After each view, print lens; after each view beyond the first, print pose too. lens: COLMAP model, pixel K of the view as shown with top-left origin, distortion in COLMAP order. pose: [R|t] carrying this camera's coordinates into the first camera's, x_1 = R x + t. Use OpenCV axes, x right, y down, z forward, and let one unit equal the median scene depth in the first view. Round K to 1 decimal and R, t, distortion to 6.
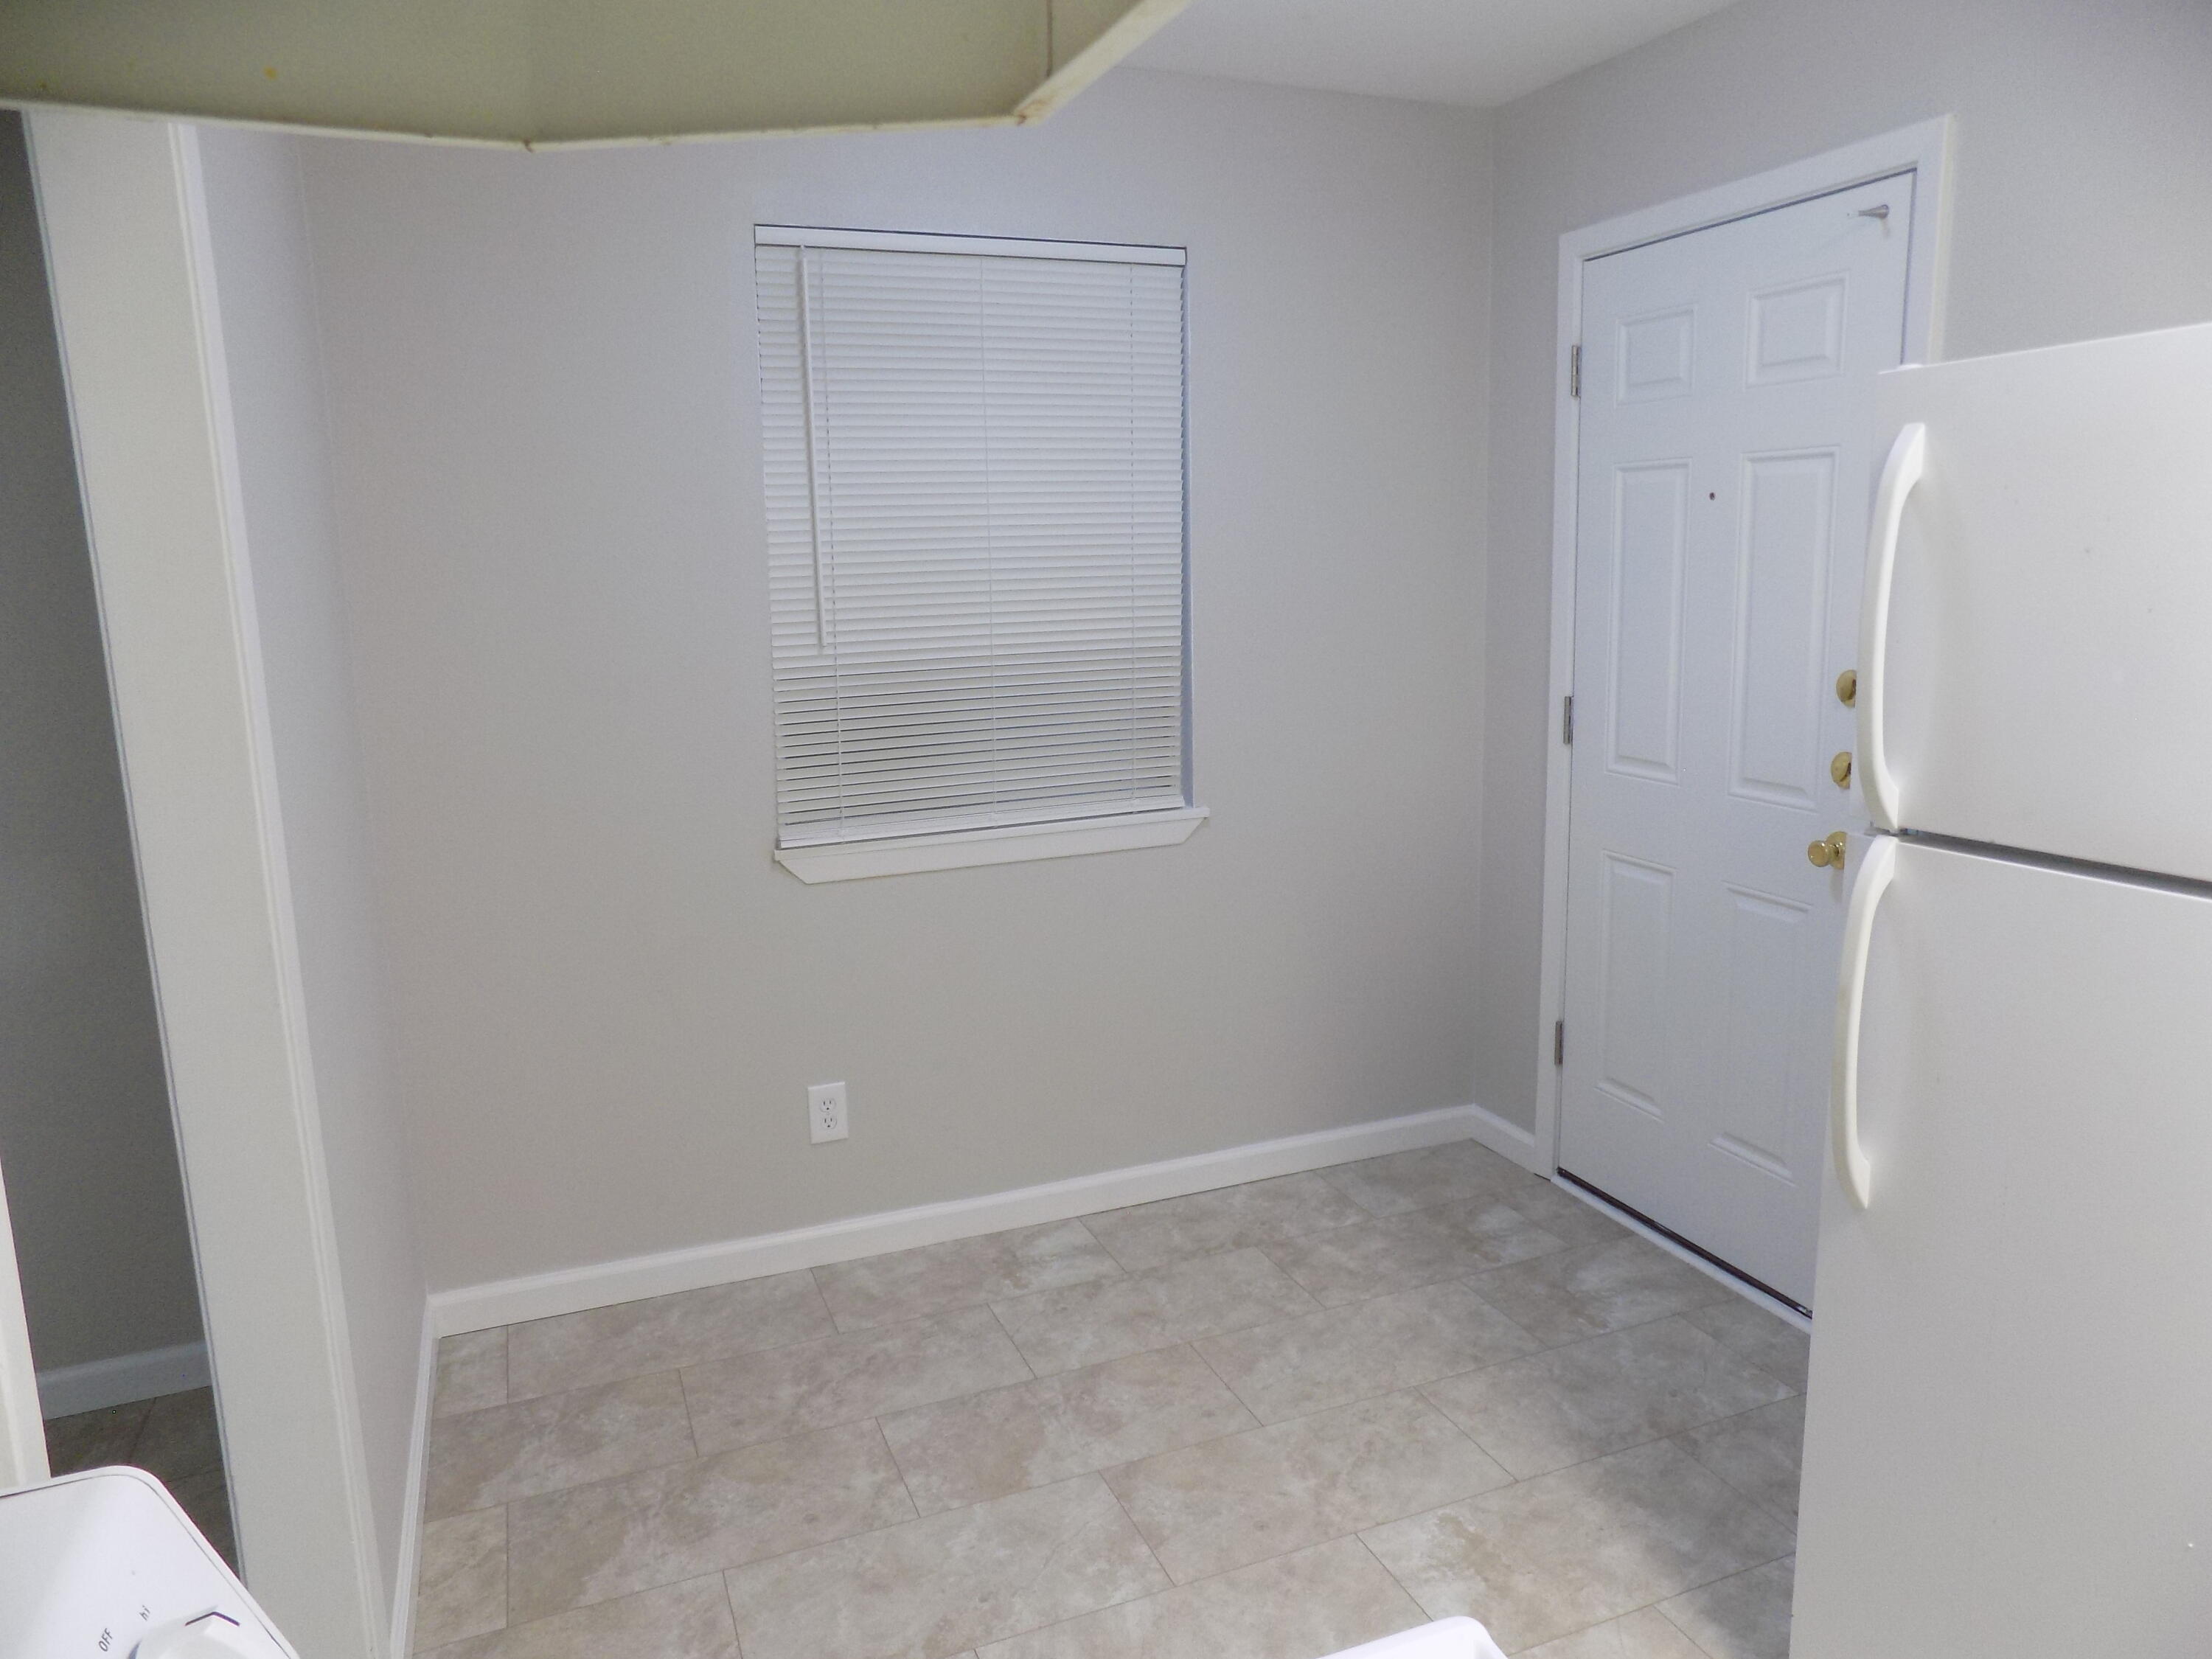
lens RADIAL K [[1491.4, 0, 1125.7], [0, 1491.4, 812.0], [0, 0, 1]] dist [-0.085058, 0.083377]
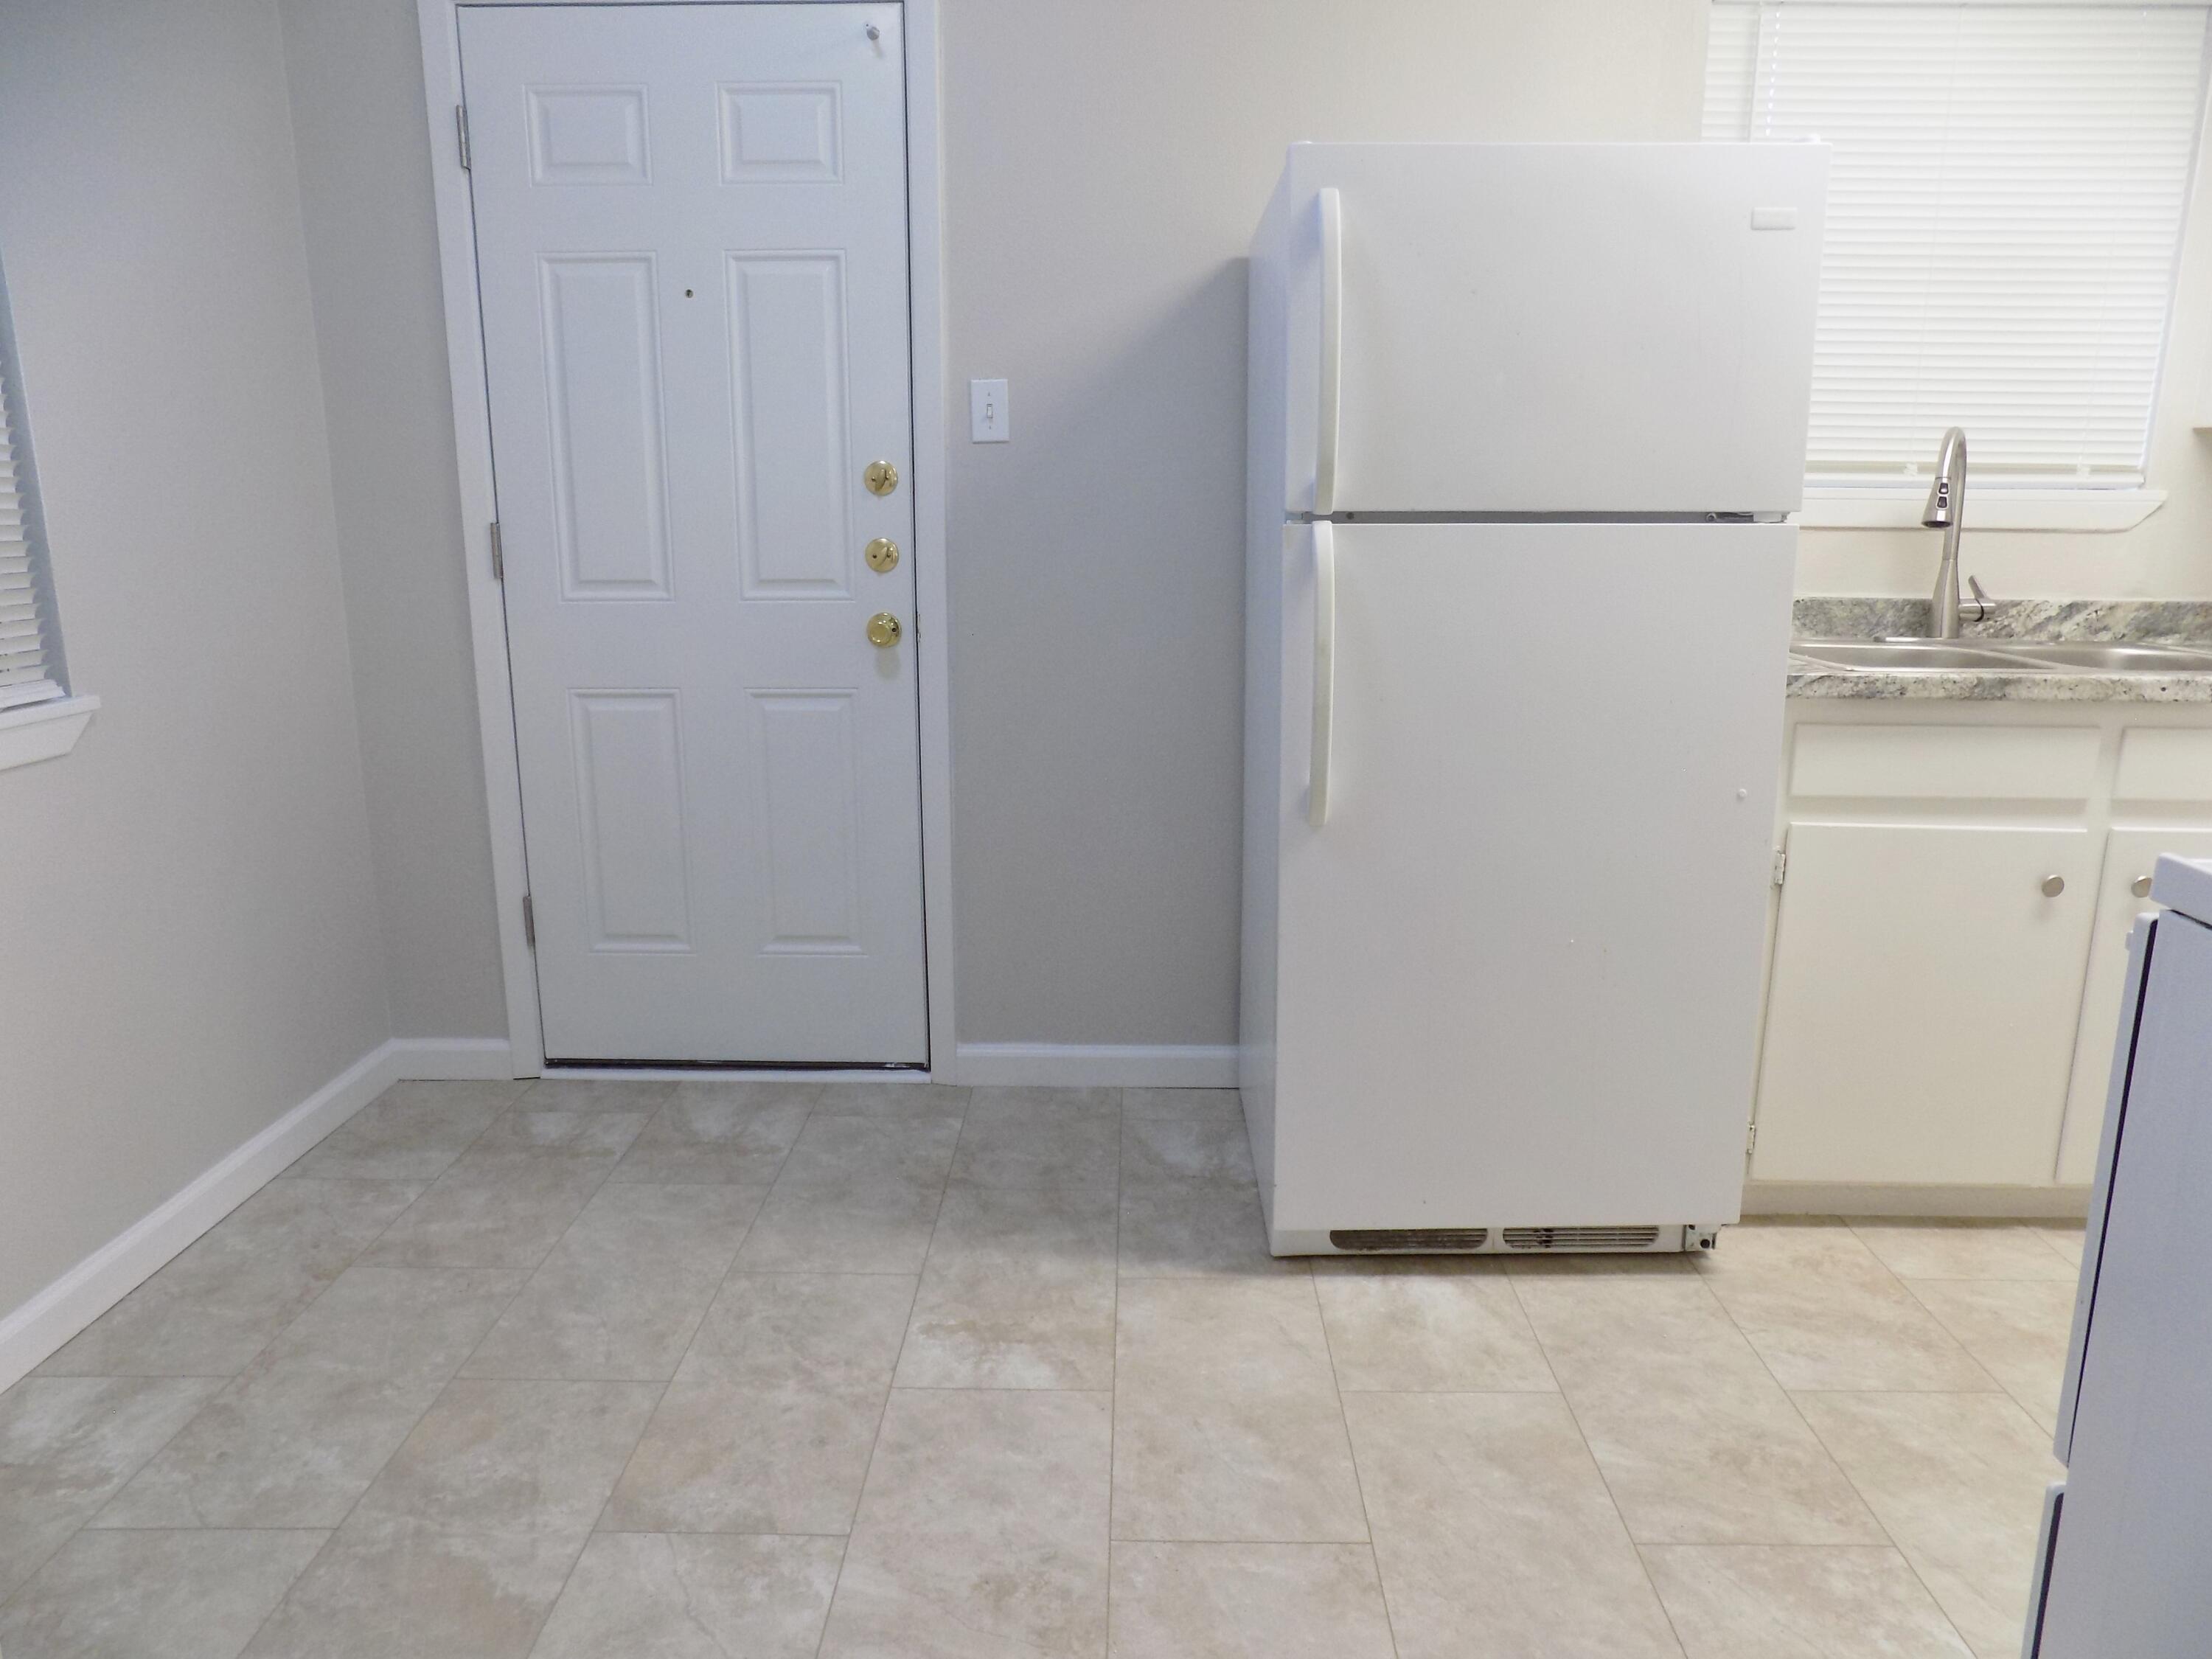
lens RADIAL K [[1487.3, 0, 1113.1], [0, 1487.3, 816.3], [0, 0, 1]] dist [-0.077008, 0.074761]
pose [[0.394199, -0.178241, 0.901575, -0.429909], [0.153592, 0.979992, 0.126589, 0.044566], [-0.906100, 0.088573, 0.413688, 0.377089]]
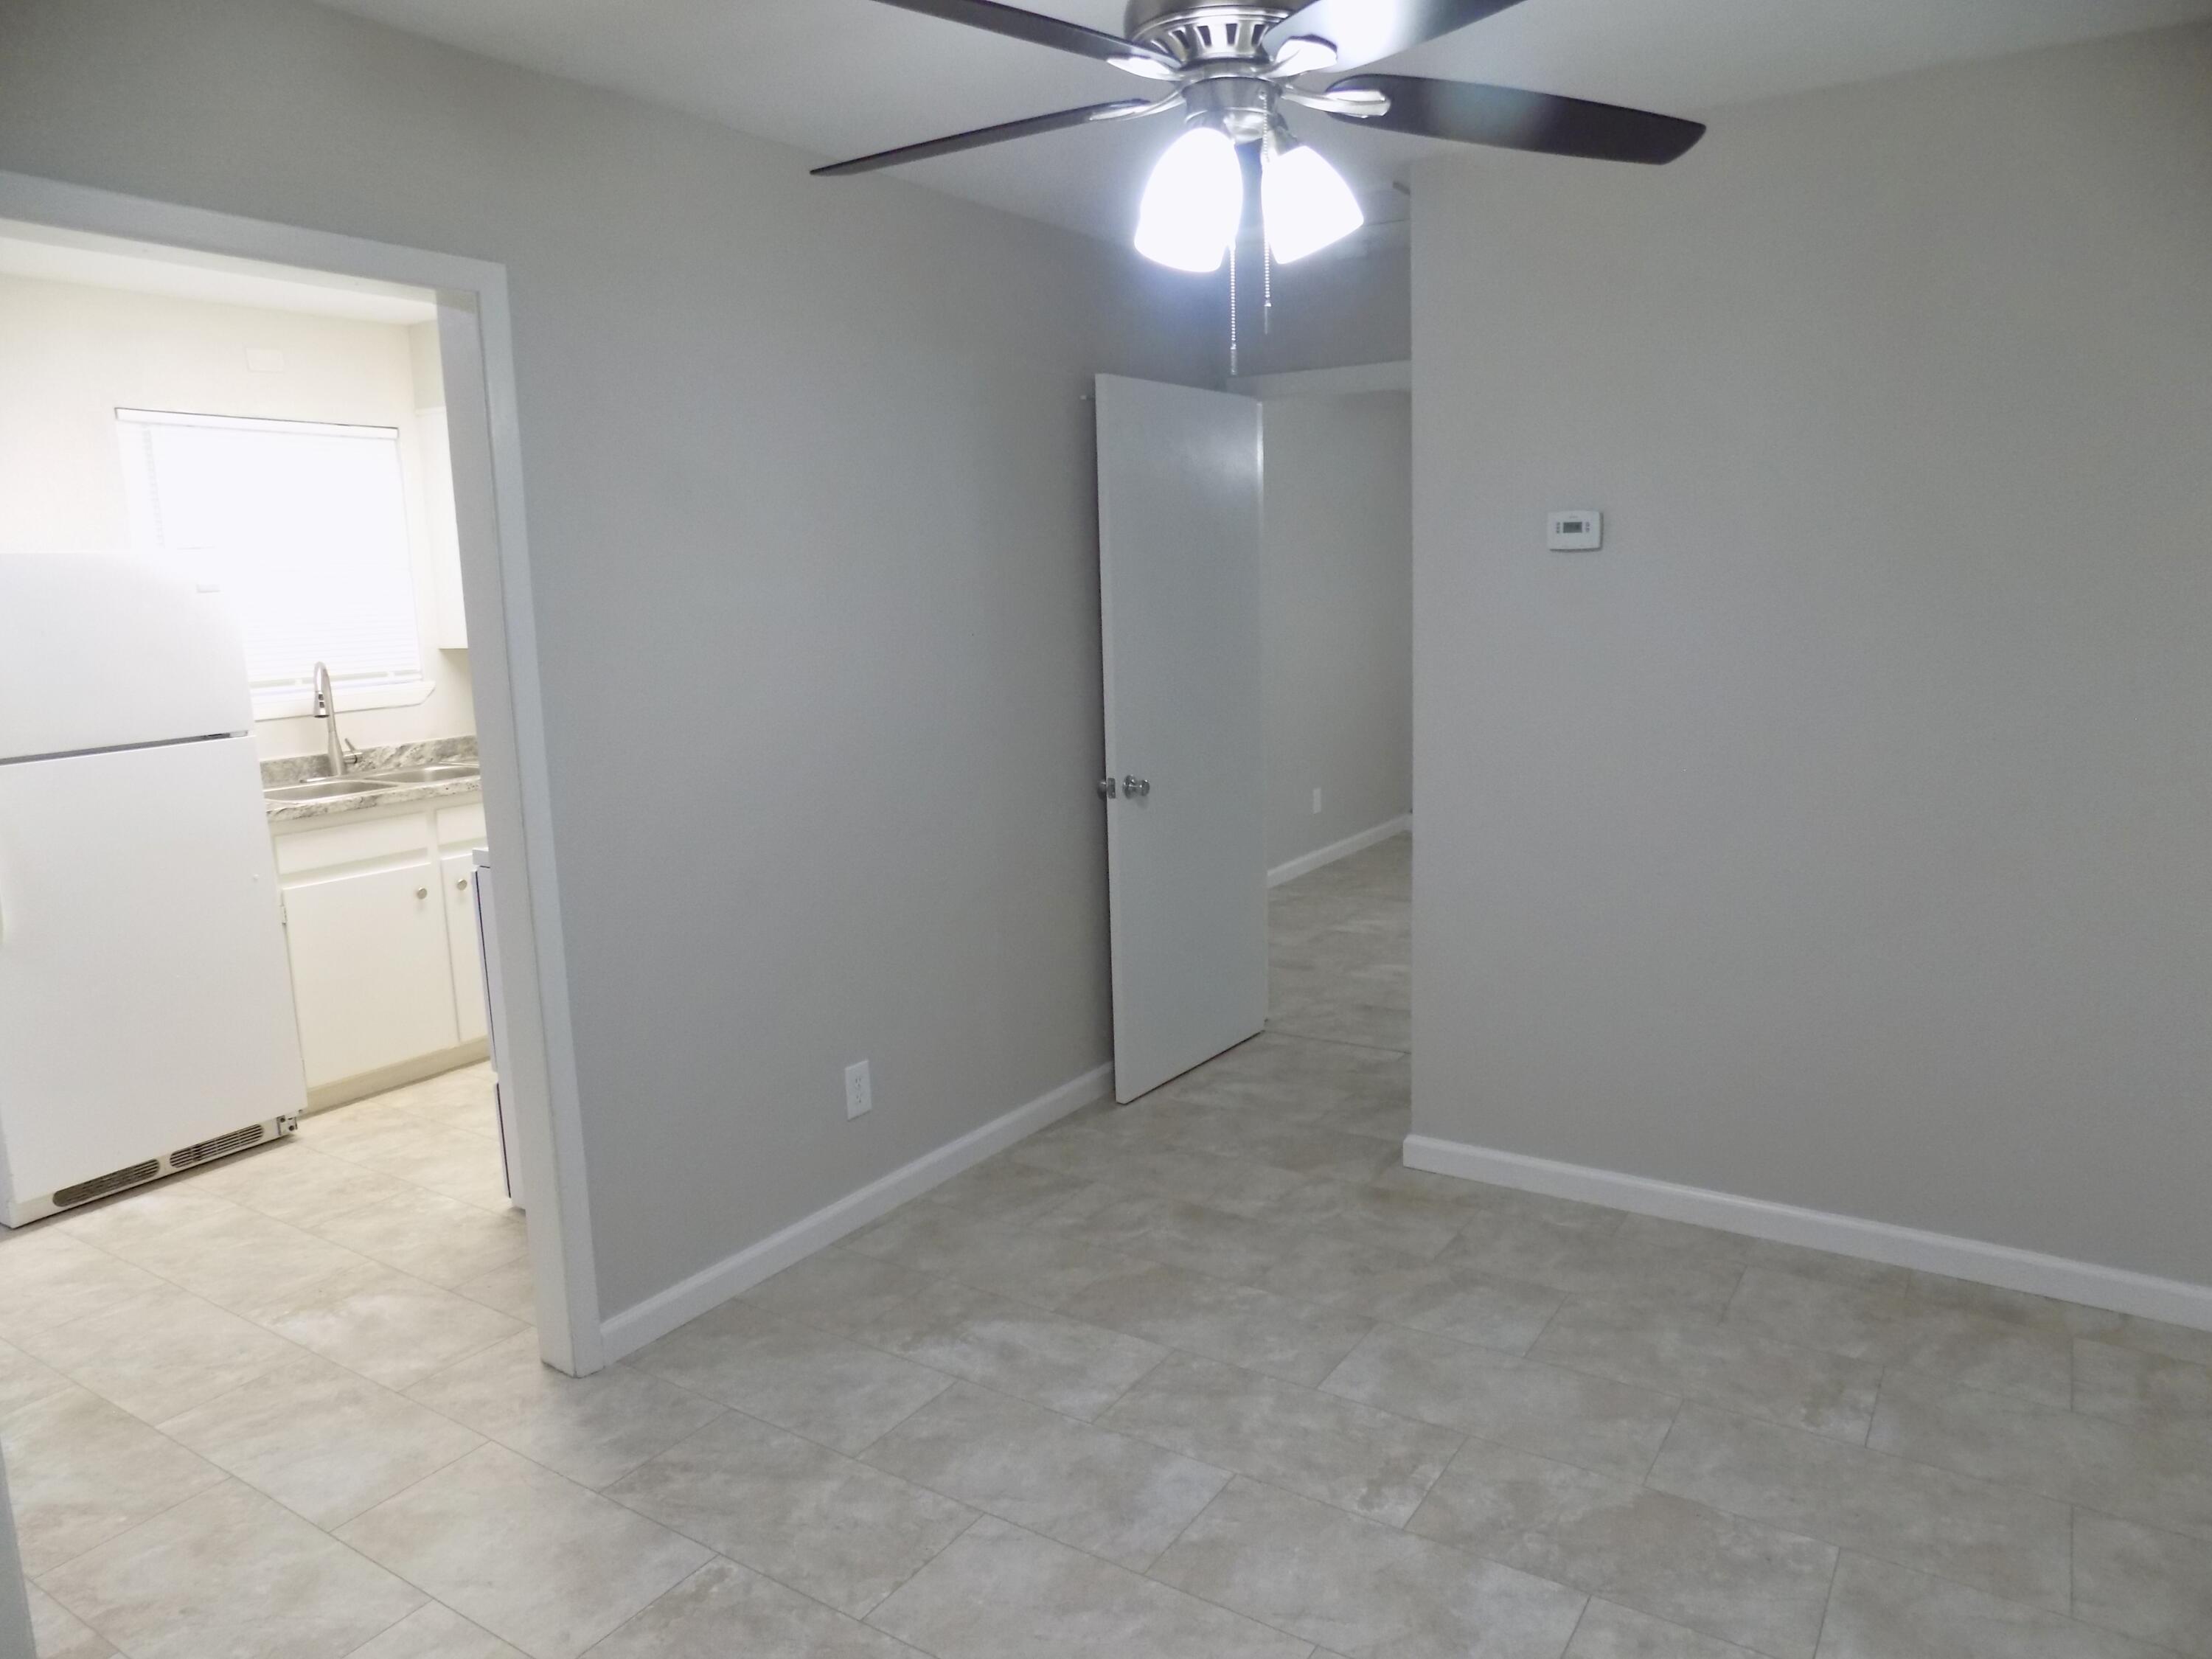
lens RADIAL K [[1500.5, 0, 1109.8], [0, 1500.5, 808.7], [0, 0, 1]] dist [-0.081744, 0.081937]
pose [[-0.564980, -0.094869, 0.819633, -1.267272], [0.189106, 0.952038, 0.240546, -0.073734], [-0.803142, 0.290901, -0.519942, 0.455295]]
